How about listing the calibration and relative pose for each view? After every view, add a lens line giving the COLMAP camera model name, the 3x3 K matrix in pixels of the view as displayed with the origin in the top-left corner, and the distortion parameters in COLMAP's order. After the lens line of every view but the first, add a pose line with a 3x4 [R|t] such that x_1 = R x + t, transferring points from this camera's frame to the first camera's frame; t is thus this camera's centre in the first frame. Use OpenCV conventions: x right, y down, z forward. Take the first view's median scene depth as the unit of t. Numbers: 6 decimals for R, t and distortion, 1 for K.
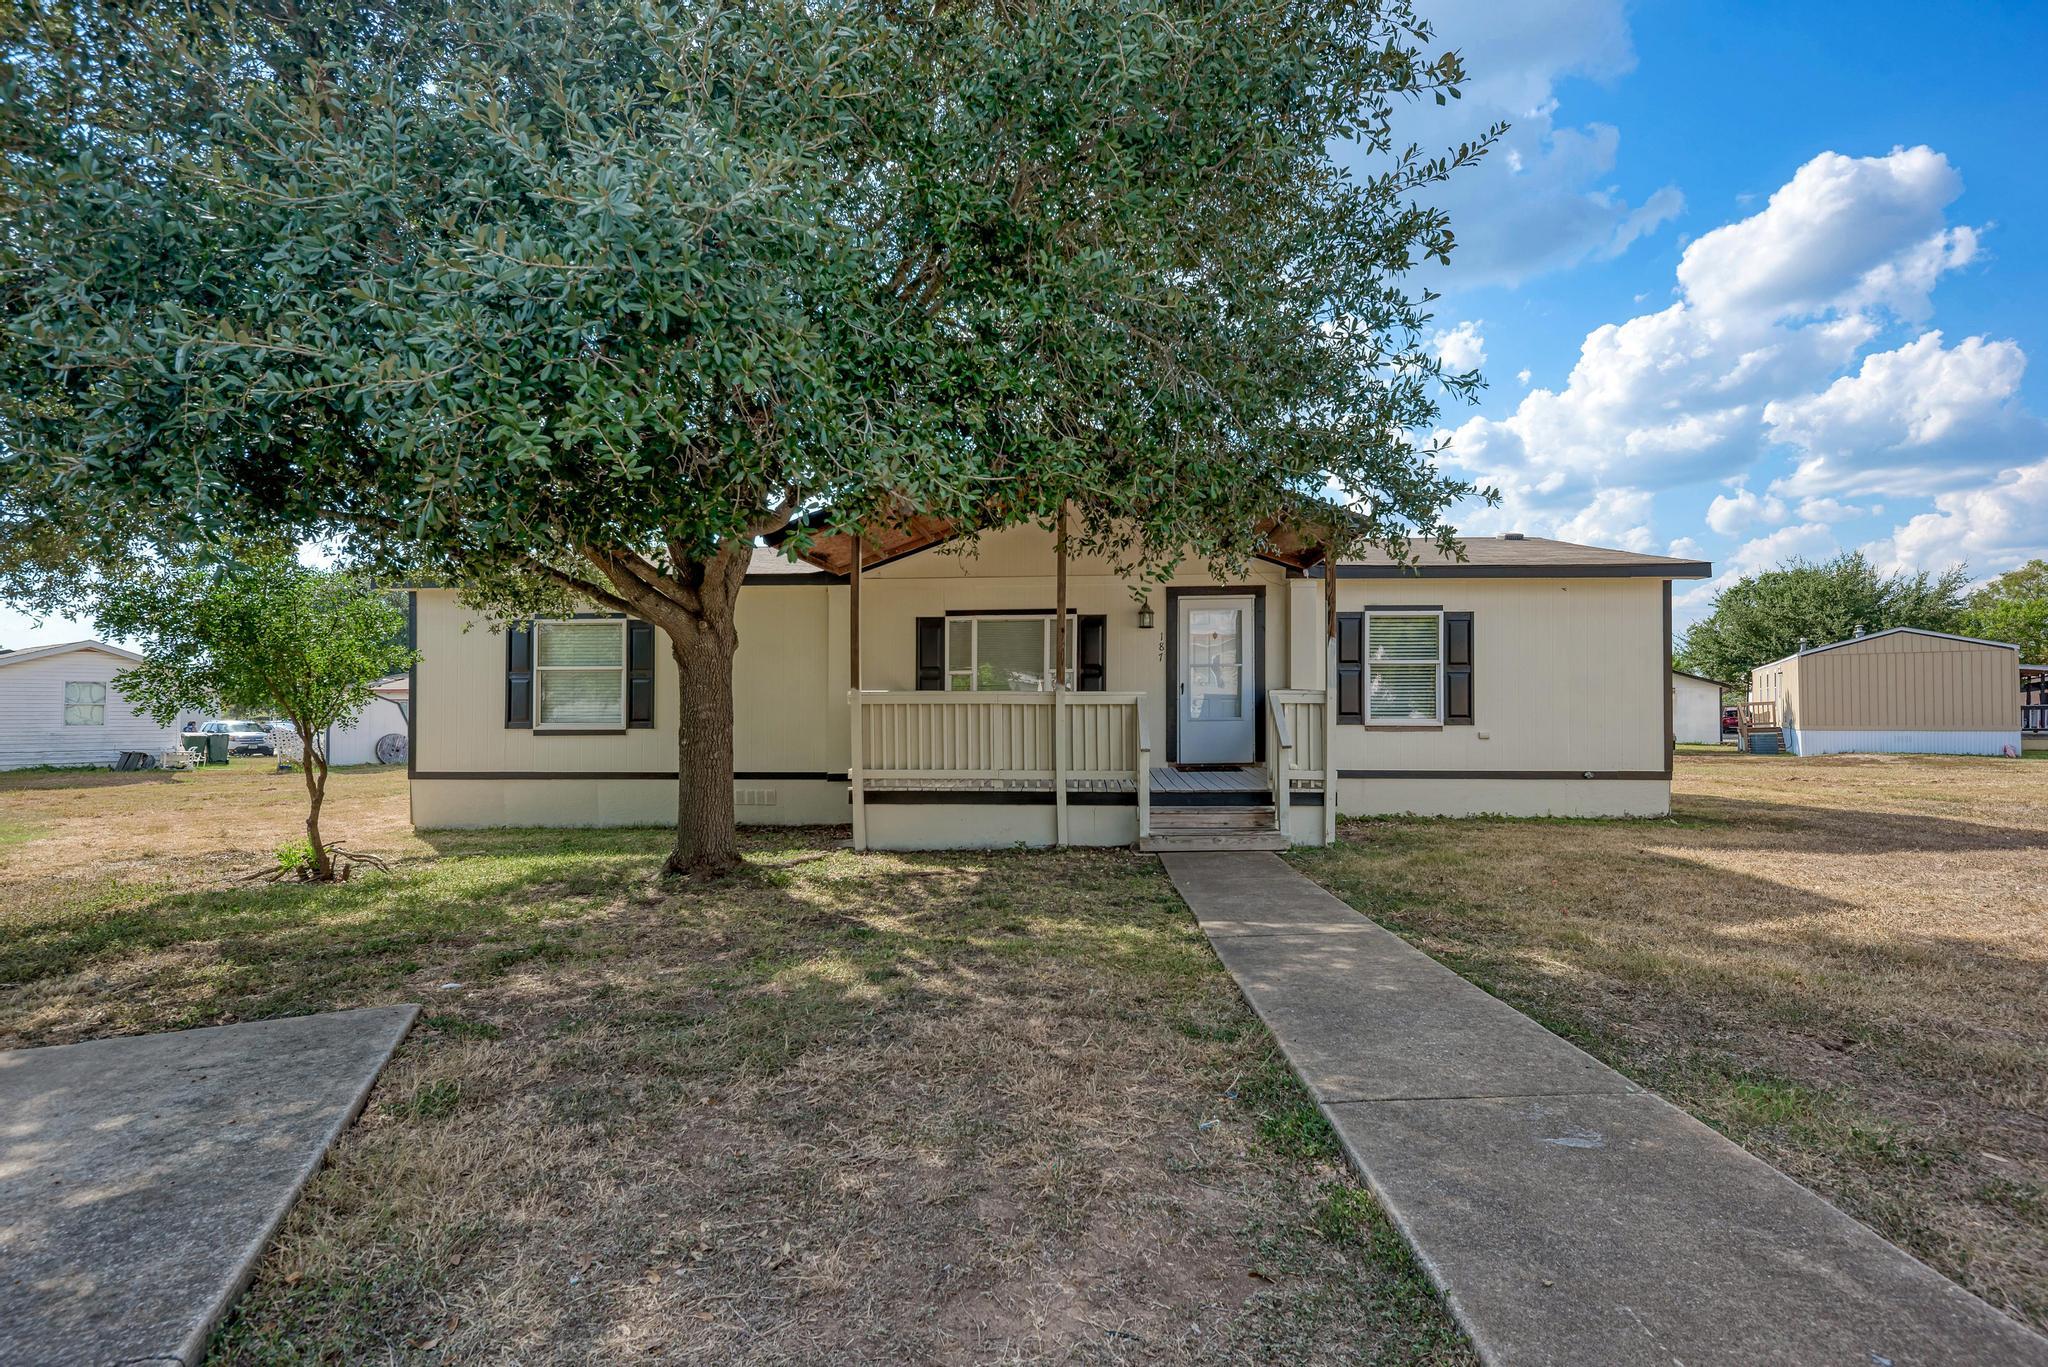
lens RADIAL K [[942.9, 0, 1039.3], [0, 942.9, 700.9], [0, 0, 1]] dist [-0.017245, 0.000510]
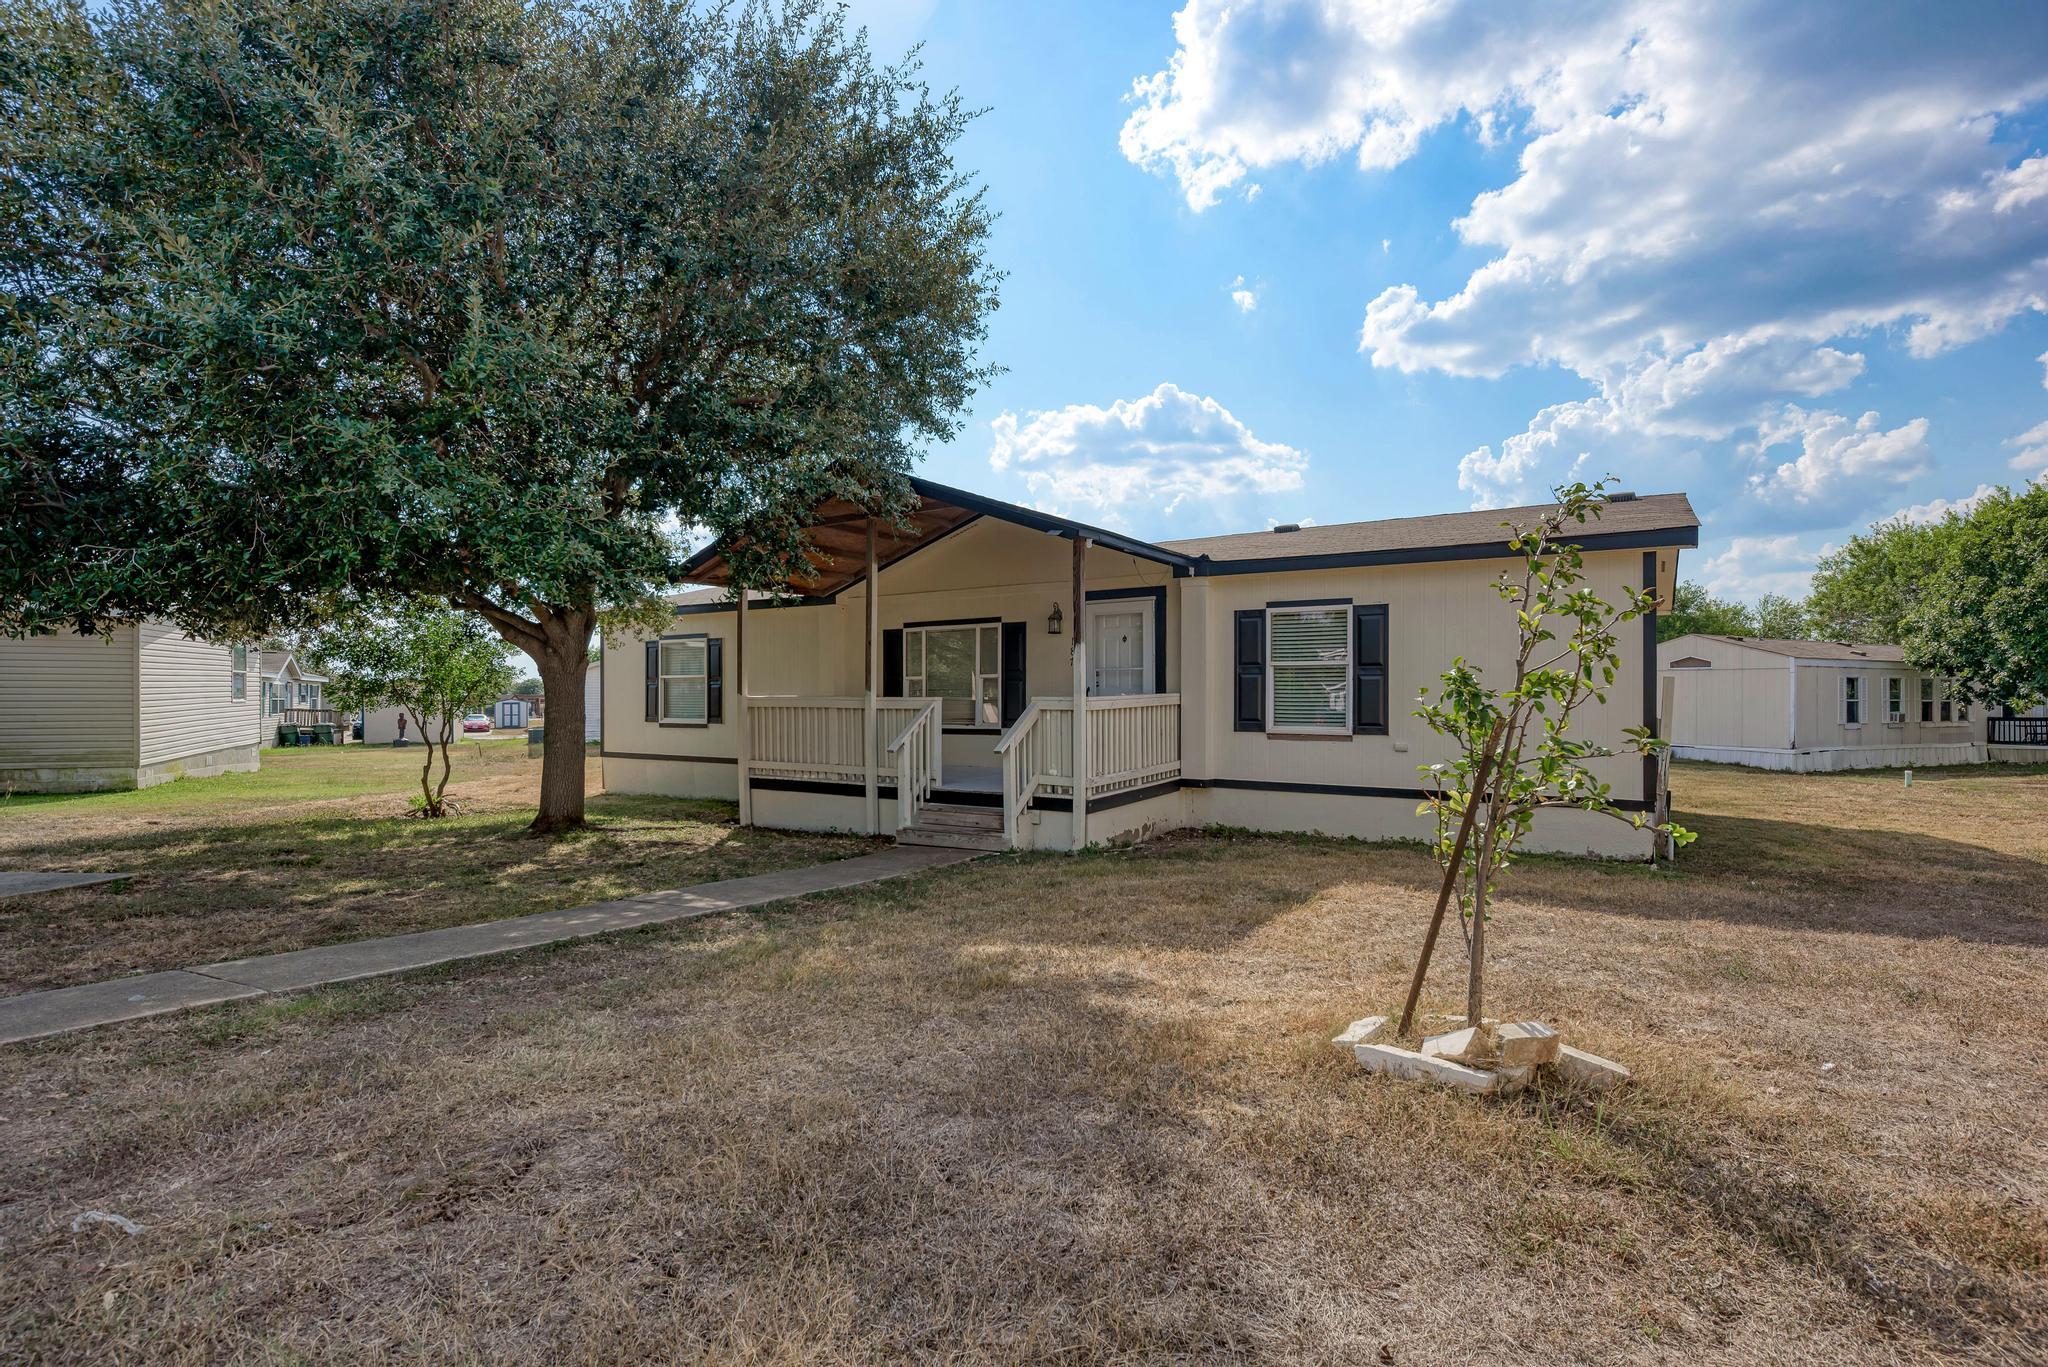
lens RADIAL K [[942.9, 0, 1012.2], [0, 942.9, 695.5], [0, 0, 1]] dist [-0.017245, 0.000510]
pose [[0.870348, 0.001390, -0.492435, 0.586442], [-0.002056, 0.999998, -0.000810, -0.009144], [0.492433, 0.001717, 0.870349, 0.080570]]
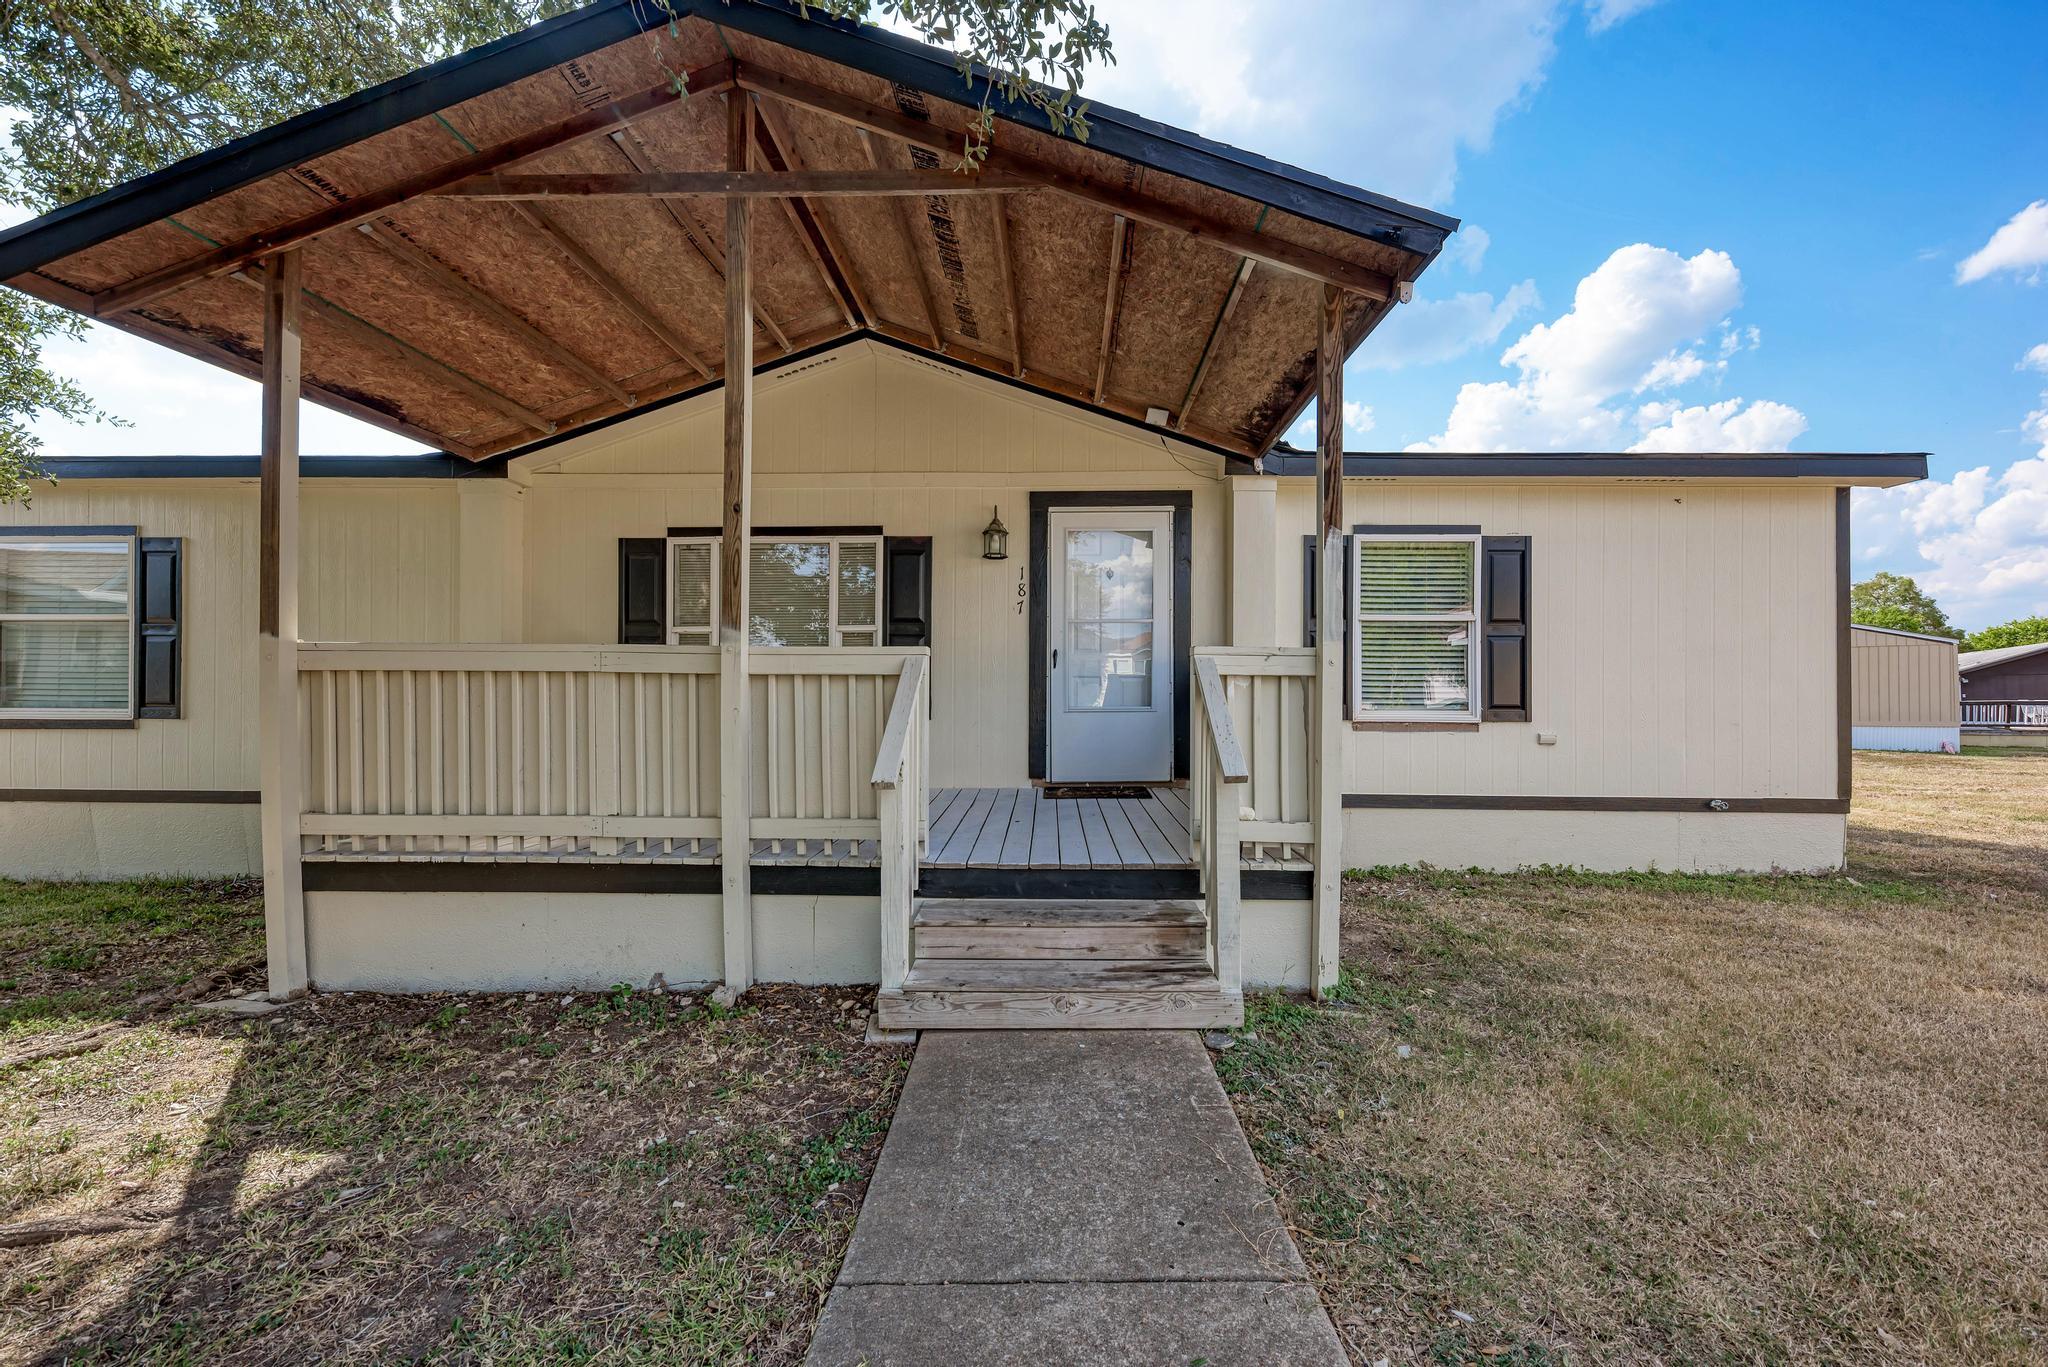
lens RADIAL K [[781.9, 0, 1032.6], [0, 781.9, 690.7], [0, 0, 1]] dist [-0.000174, -0.000008]
pose [[0.999547, 0.007021, 0.029266, 0.124404], [-0.006882, 0.999965, -0.004860, 0.010336], [-0.029299, 0.004657, 0.999560, 0.501645]]
